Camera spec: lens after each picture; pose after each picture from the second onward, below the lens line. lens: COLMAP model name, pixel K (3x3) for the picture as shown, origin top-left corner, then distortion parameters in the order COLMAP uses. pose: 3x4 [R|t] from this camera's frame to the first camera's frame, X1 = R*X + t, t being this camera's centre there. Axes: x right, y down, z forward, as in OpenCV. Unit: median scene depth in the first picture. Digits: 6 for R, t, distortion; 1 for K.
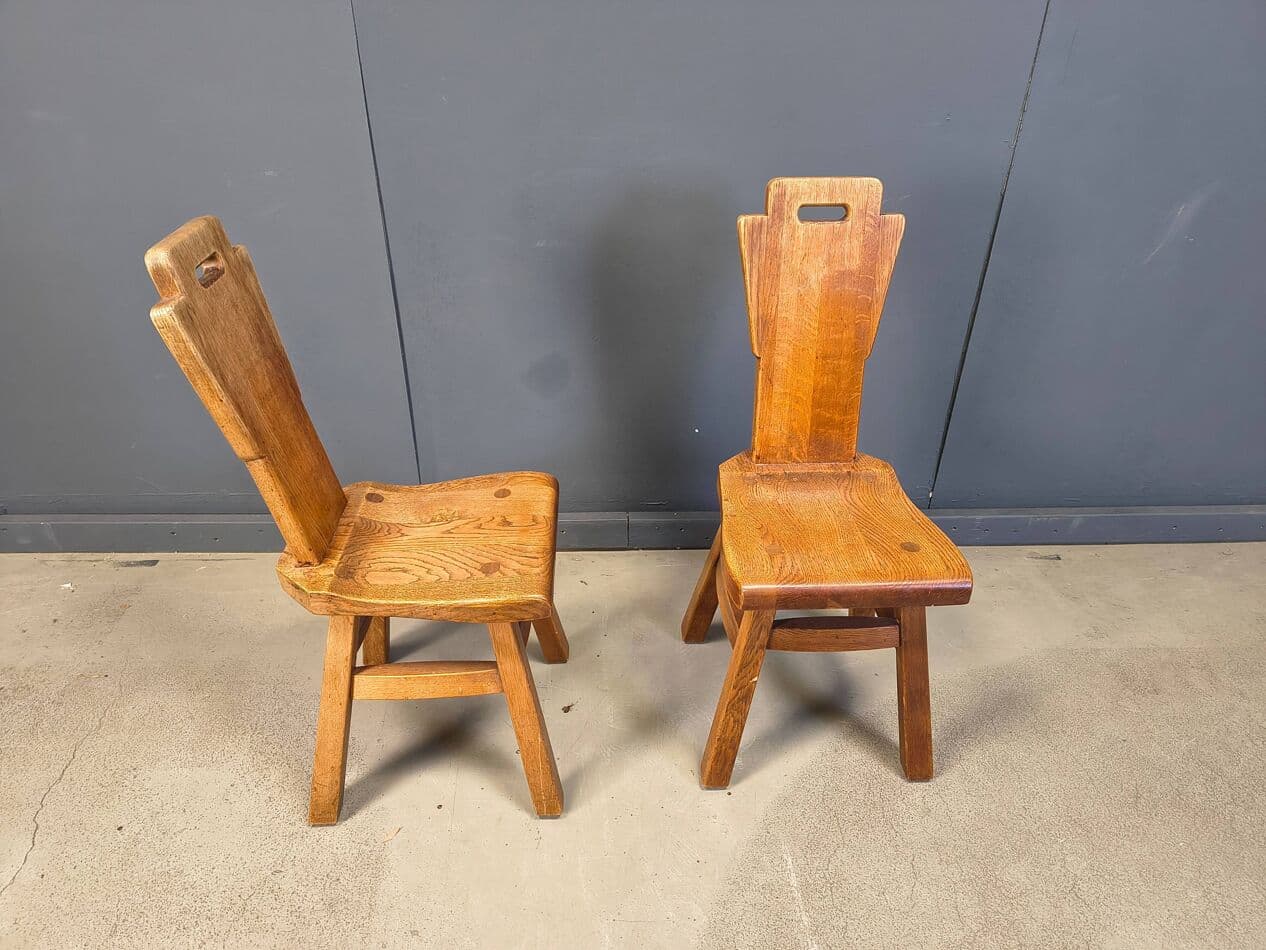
lens RADIAL K [[869.9, 0, 632.2], [0, 869.9, 485.1], [0, 0, 1]] dist [0.050978, -0.054212]
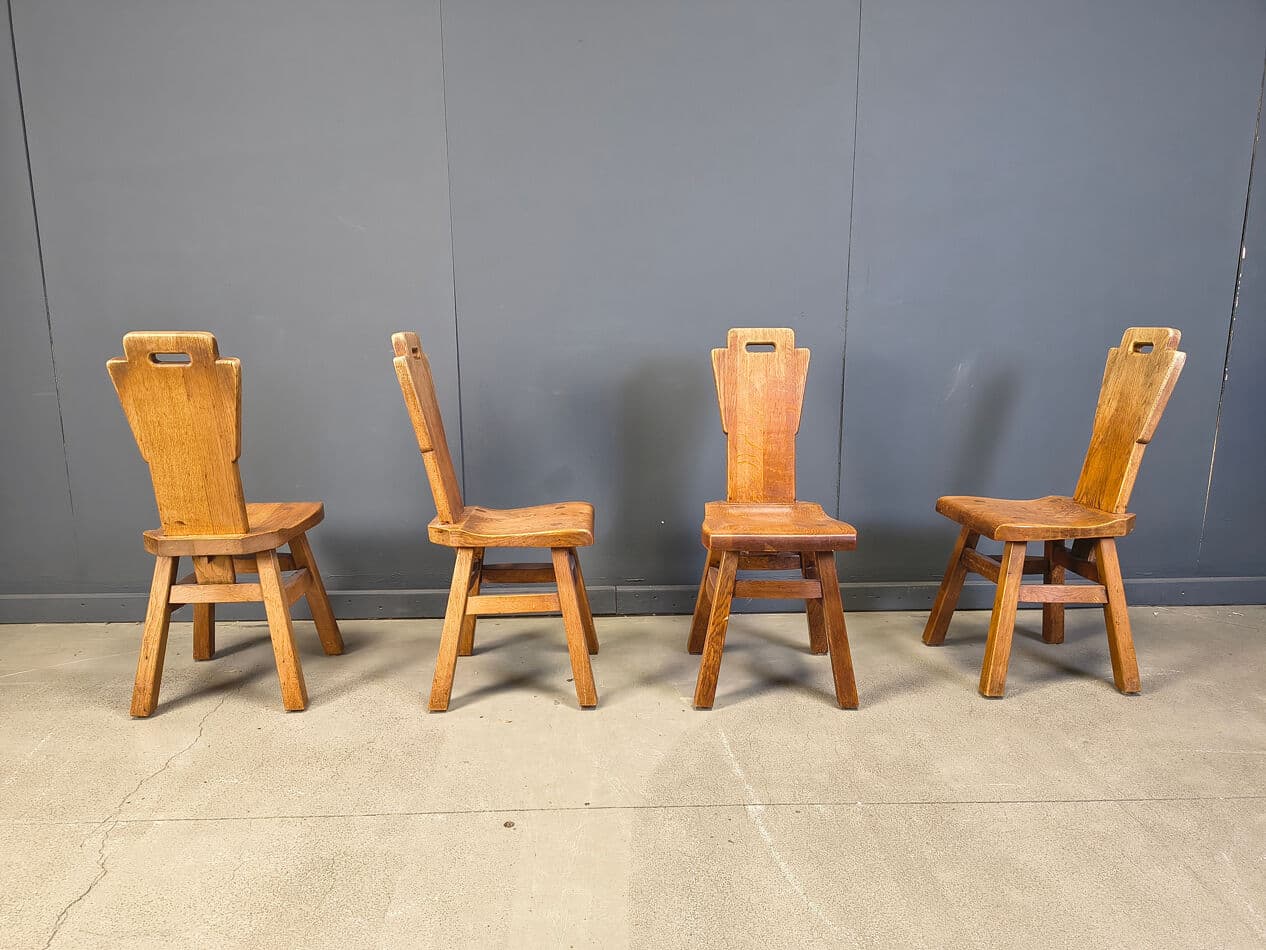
lens RADIAL K [[869.9, 0, 629.8], [0, 869.9, 493.4], [0, 0, 1]] dist [0.050978, -0.054212]
pose [[0.997809, -0.004532, -0.066010, 0.073894], [-0.019829, 0.931314, -0.363677, 0.565266], [0.063124, 0.364189, 0.929183, -0.479047]]
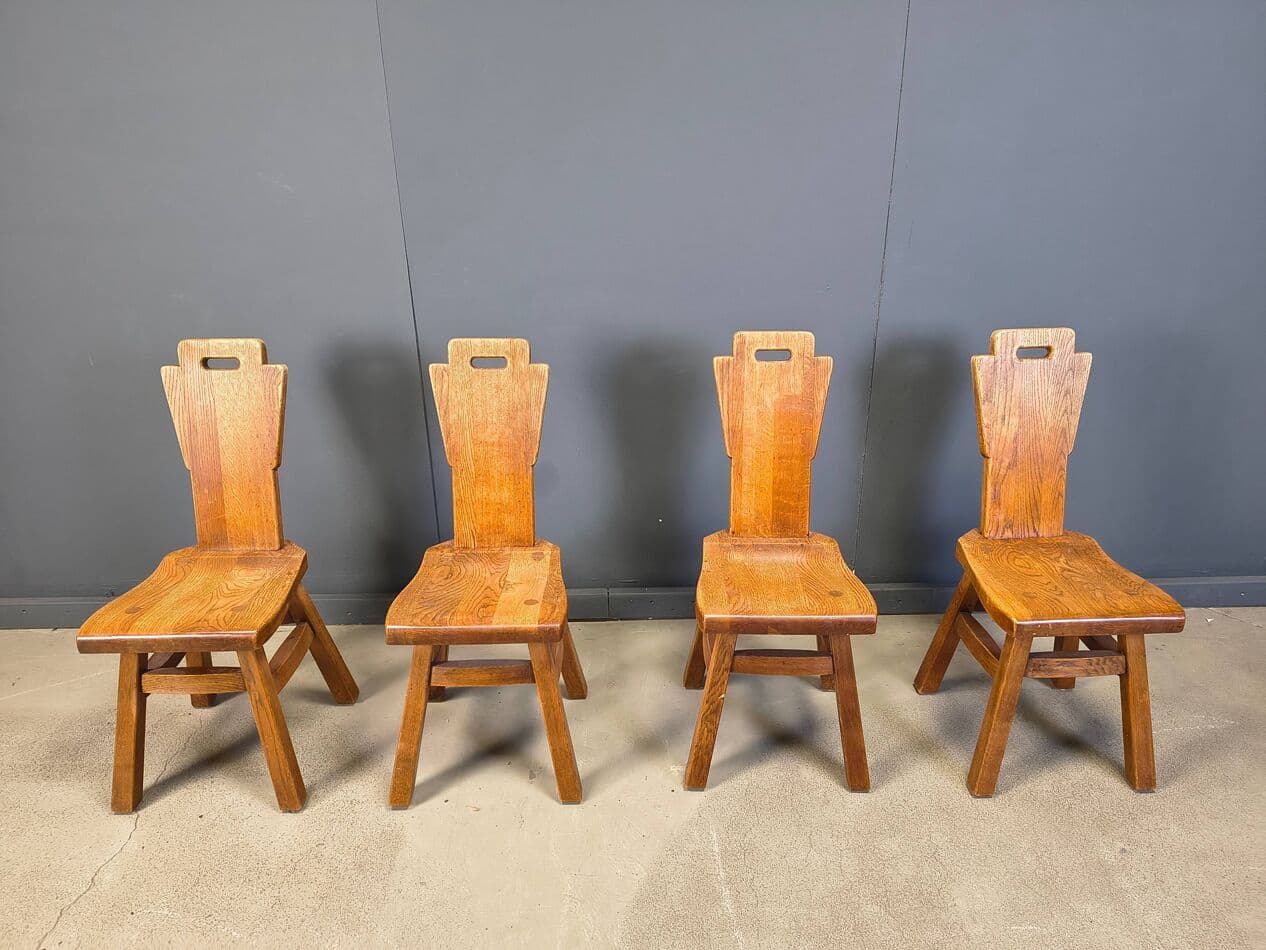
lens RADIAL K [[869.9, 0, 641.8], [0, 869.9, 477.8], [0, 0, 1]] dist [0.050978, -0.054212]
pose [[0.996672, 0.010217, -0.080876, 0.121424], [-0.024009, 0.984901, -0.171446, 0.125839], [0.077903, 0.172817, 0.981868, -0.350899]]
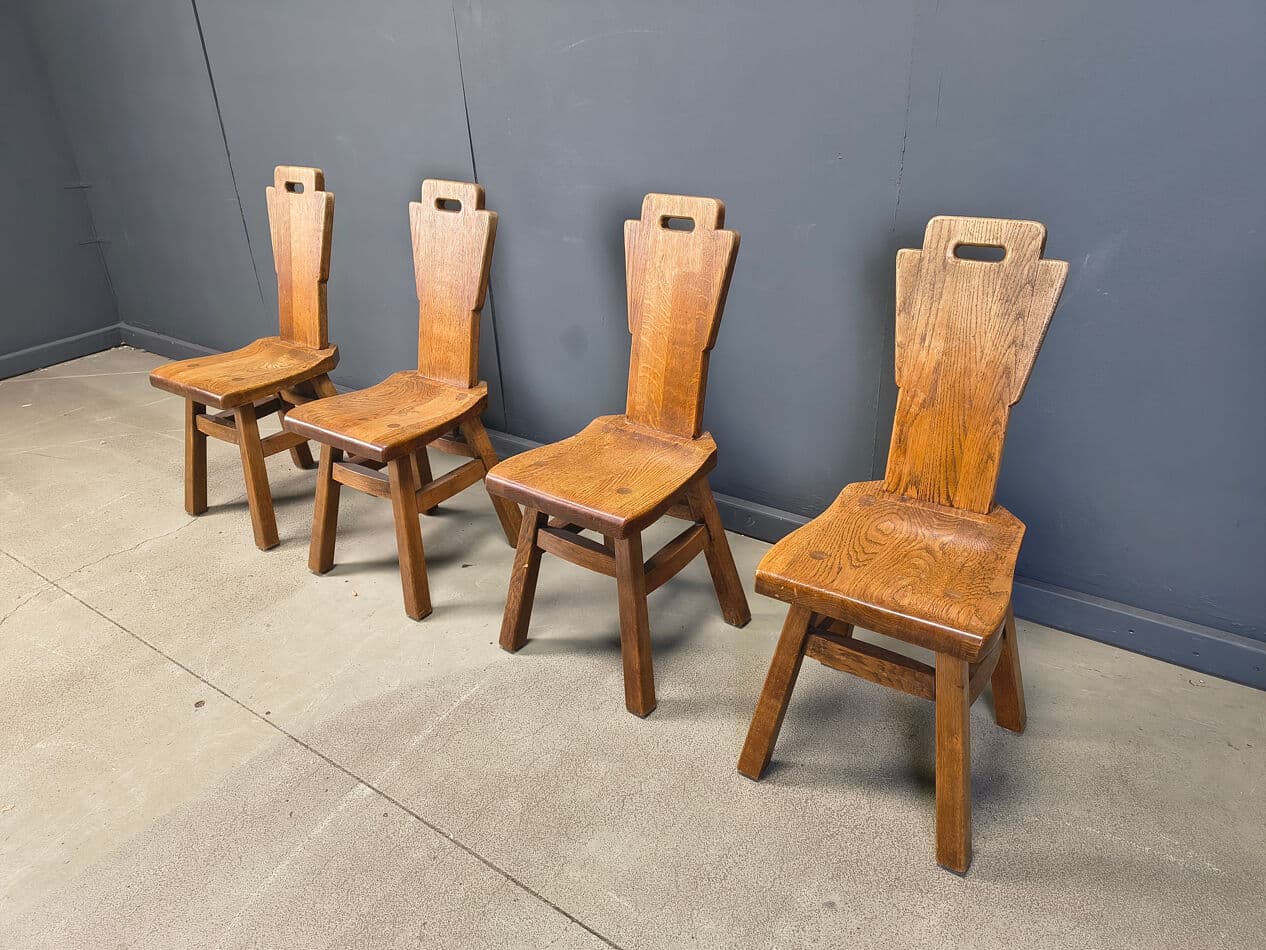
lens RADIAL K [[882.2, 0, 630.4], [0, 882.2, 469.2], [0, 0, 1]] dist [0.045416, -0.006400]
pose [[0.748492, 0.252870, -0.613039, 1.006985], [-0.307255, 0.951469, 0.017323, 0.017220], [0.587668, 0.175393, 0.789863, 0.034435]]
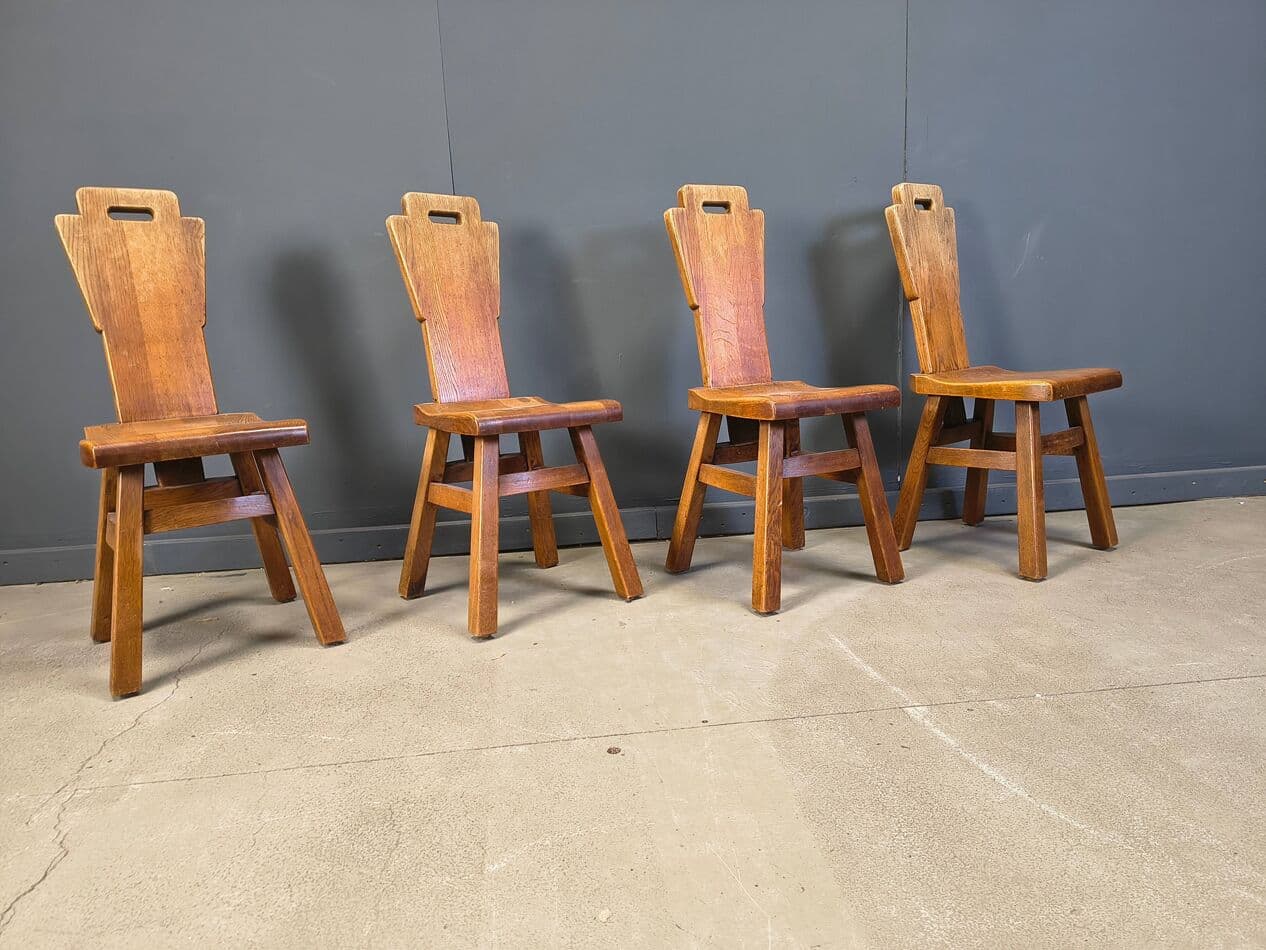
lens RADIAL K [[869.9, 0, 650.4], [0, 869.9, 492.6], [0, 0, 1]] dist [0.050978, -0.054212]
pose [[0.998135, -0.057741, 0.019830, -0.129767], [0.061004, 0.930503, -0.361170, 0.634010], [0.002402, 0.361706, 0.932289, -0.174882]]
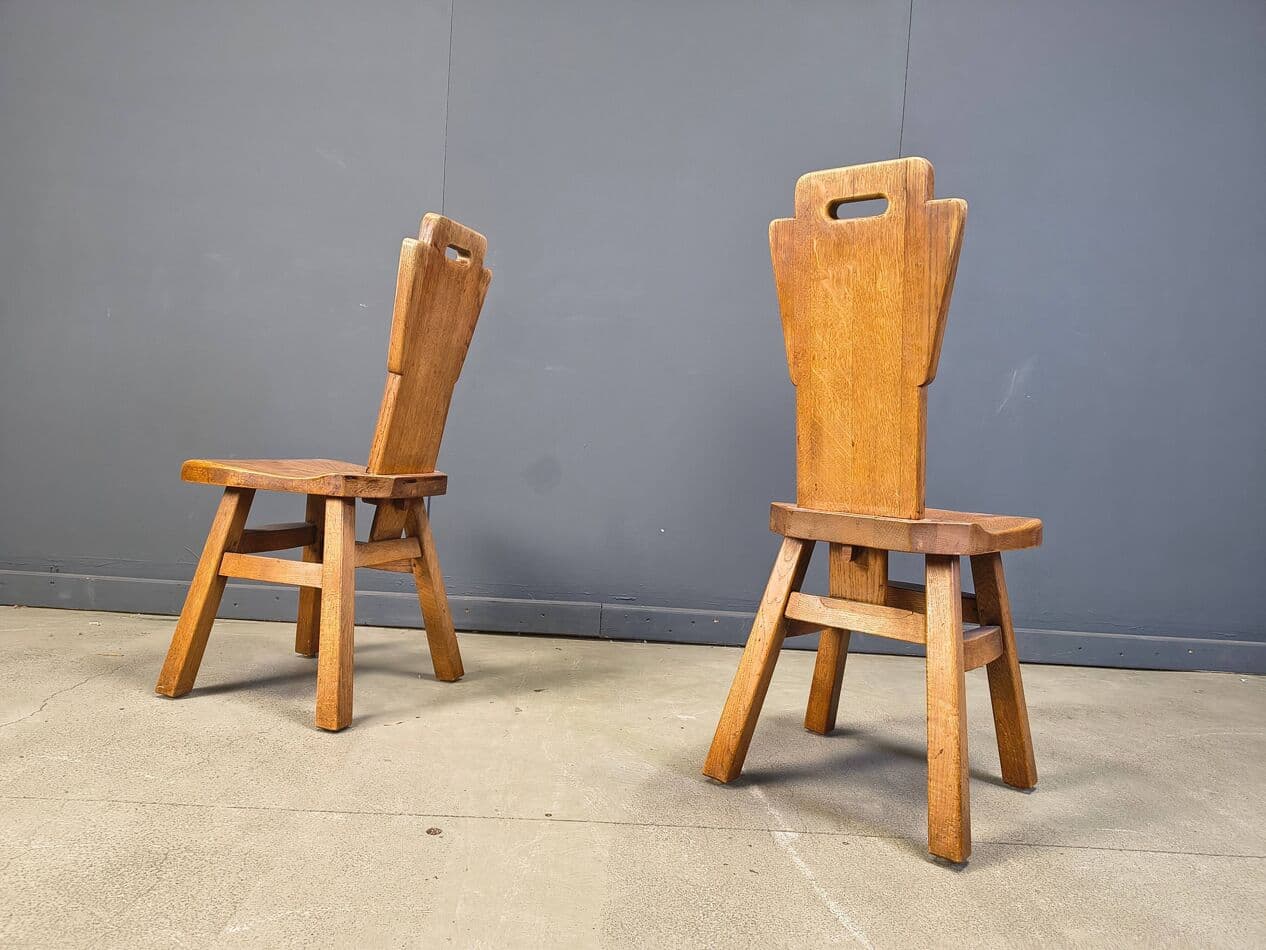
lens RADIAL K [[869.9, 0, 631.3], [0, 869.9, 487.4], [0, 0, 1]] dist [0.050978, -0.054212]
pose [[0.997059, 0.055301, -0.053067, 0.042085], [-0.074441, 0.863554, -0.498732, 0.671245], [0.018246, 0.501215, 0.865130, -0.105893]]
